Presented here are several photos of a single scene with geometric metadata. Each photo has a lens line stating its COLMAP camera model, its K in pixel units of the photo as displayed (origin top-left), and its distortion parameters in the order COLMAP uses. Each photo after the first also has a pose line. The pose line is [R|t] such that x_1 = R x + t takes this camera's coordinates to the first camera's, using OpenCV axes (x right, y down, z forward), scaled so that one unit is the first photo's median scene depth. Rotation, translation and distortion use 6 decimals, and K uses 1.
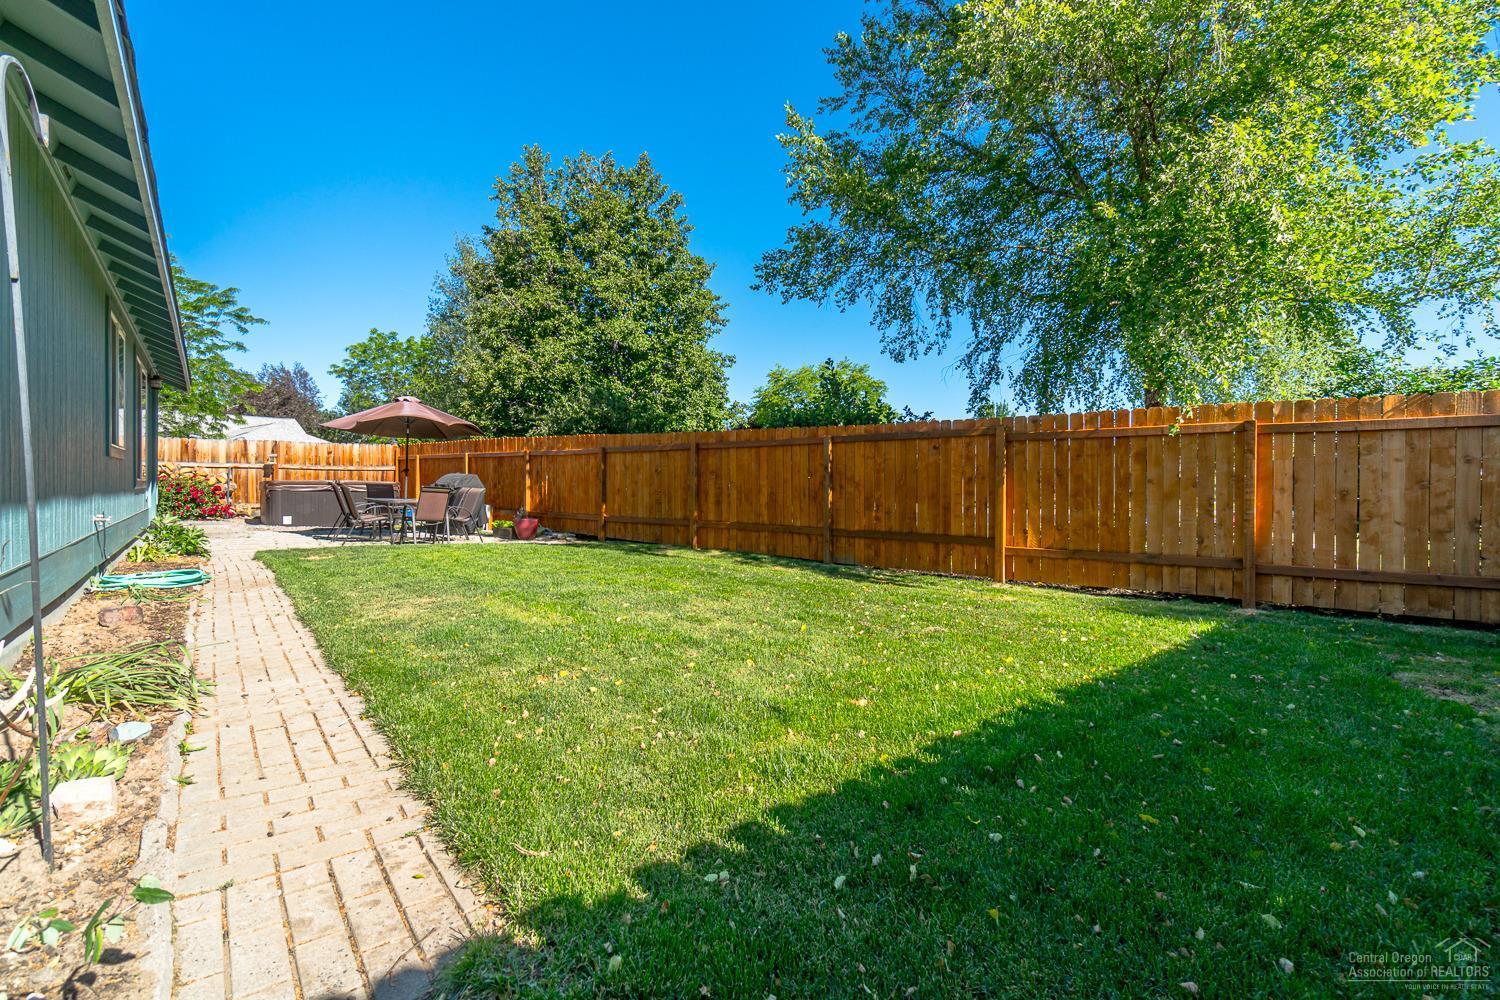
lens RADIAL K [[659.4, 0, 729.5], [0, 659.4, 492.3], [0, 0, 1]] dist [-0.001707, 0.000074]
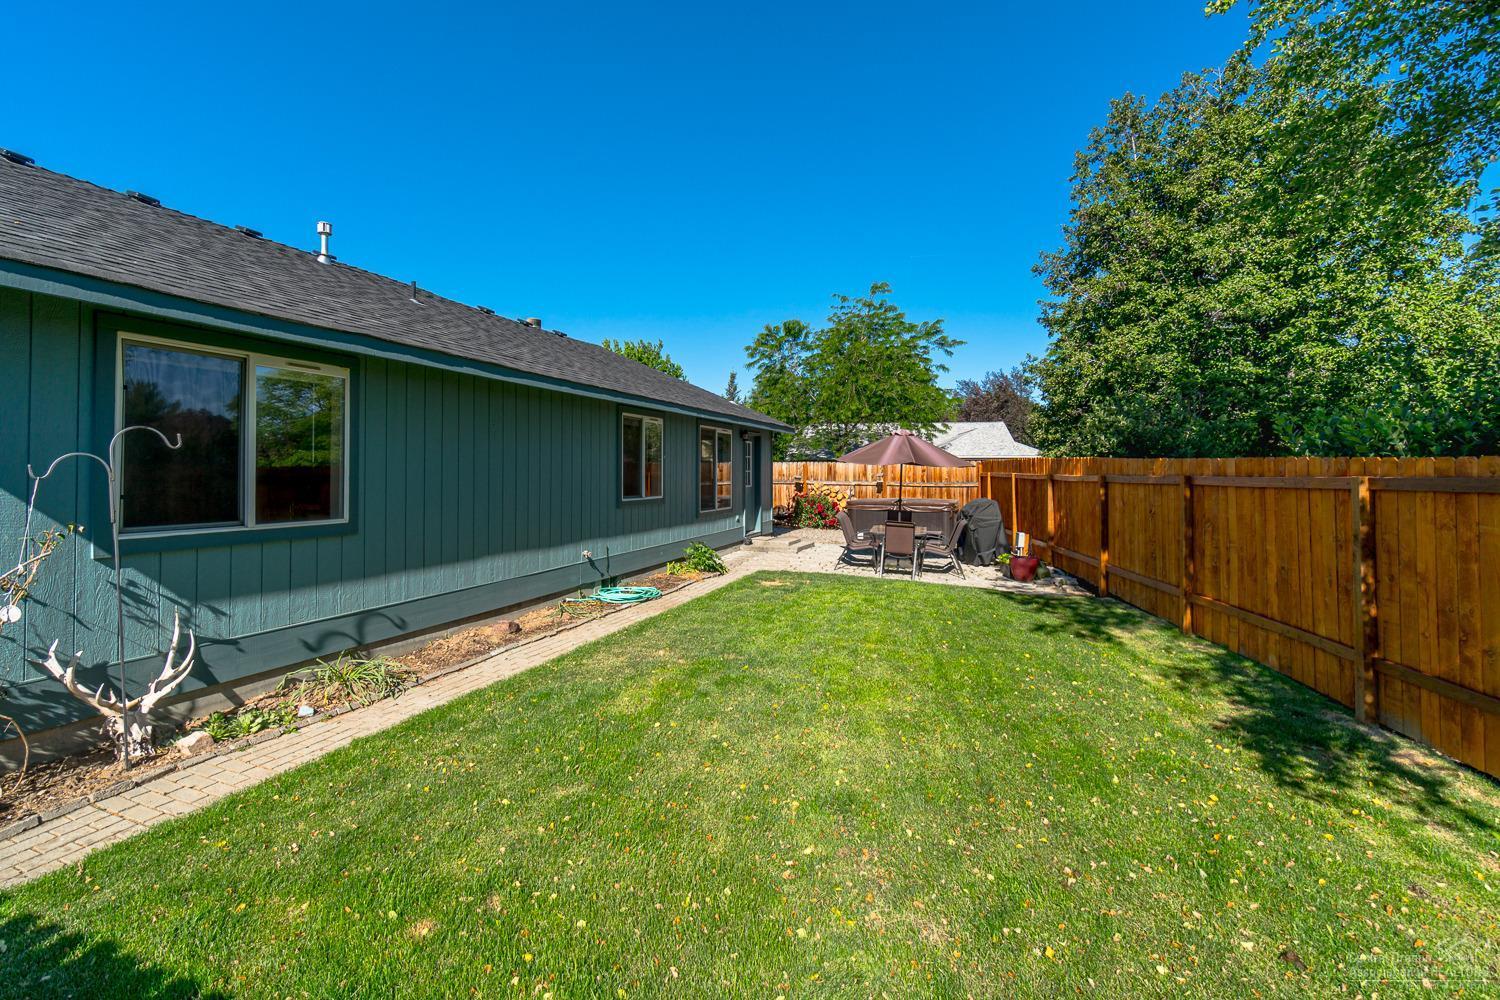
lens RADIAL K [[682.4, 0, 753.9], [0, 682.4, 452.2], [0, 0, 1]] dist [-0.002582, 0.000264]
pose [[0.472438, -0.025541, -0.880993, 0.353739], [0.001280, 0.999599, -0.028294, -0.079948], [0.881363, 0.012239, 0.472282, 0.287458]]
